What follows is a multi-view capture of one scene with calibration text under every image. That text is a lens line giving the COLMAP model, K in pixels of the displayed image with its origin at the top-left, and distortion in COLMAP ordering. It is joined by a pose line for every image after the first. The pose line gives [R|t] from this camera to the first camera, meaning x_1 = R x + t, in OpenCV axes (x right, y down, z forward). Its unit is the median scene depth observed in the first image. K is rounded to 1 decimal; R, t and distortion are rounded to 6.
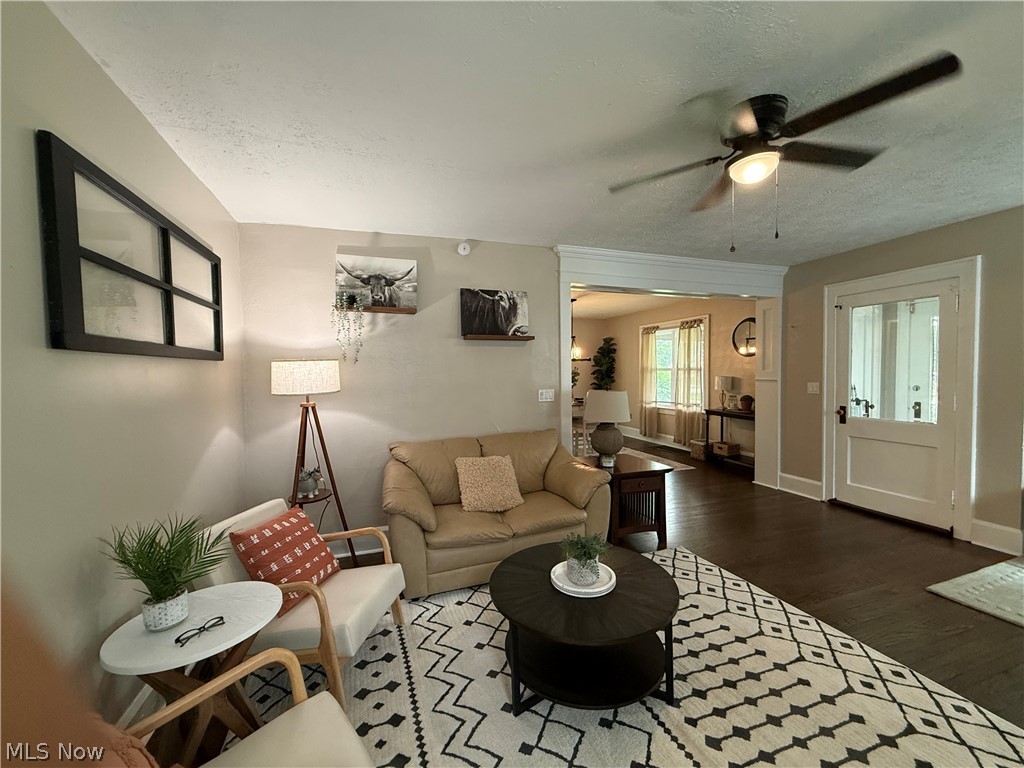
lens RADIAL K [[407.1, 0, 510.7], [0, 407.1, 382.0], [0, 0, 1]] dist [0.001087, -0.000009]
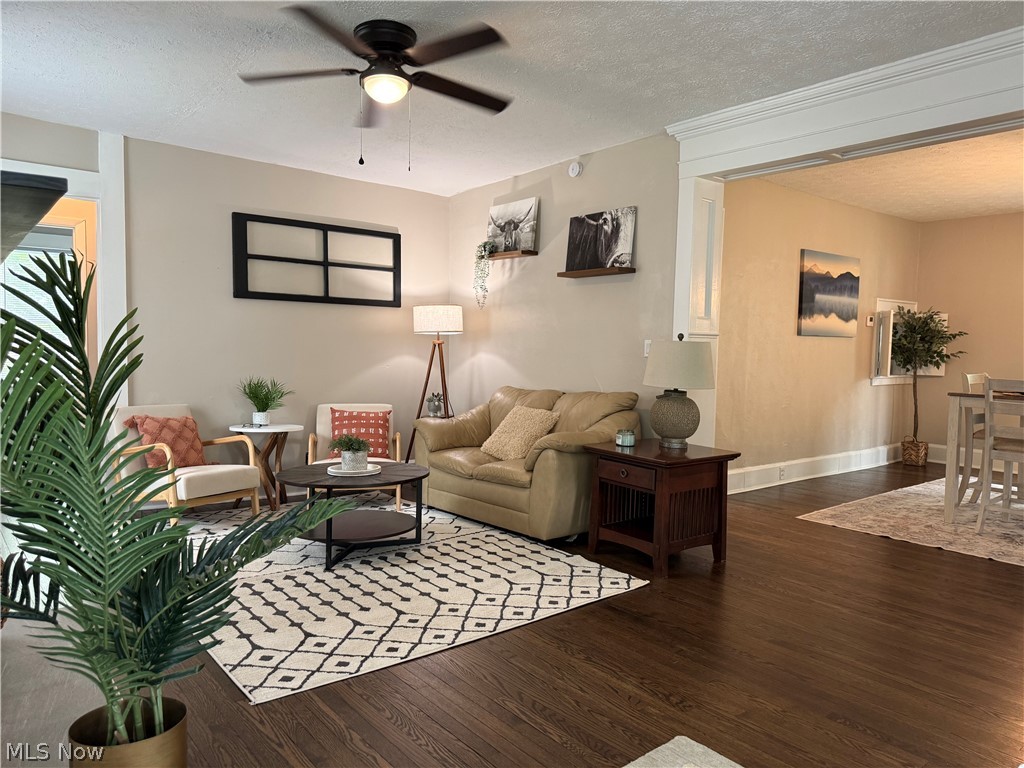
lens RADIAL K [[713.6, 0, 510.8], [0, 713.6, 386.7], [0, 0, 1]] dist [0.057260, -0.058423]
pose [[0.341919, 0.067763, -0.937283, 1.218172], [-0.051699, 0.997243, 0.053238, 0.047572], [0.938306, 0.030253, 0.344480, 0.361521]]
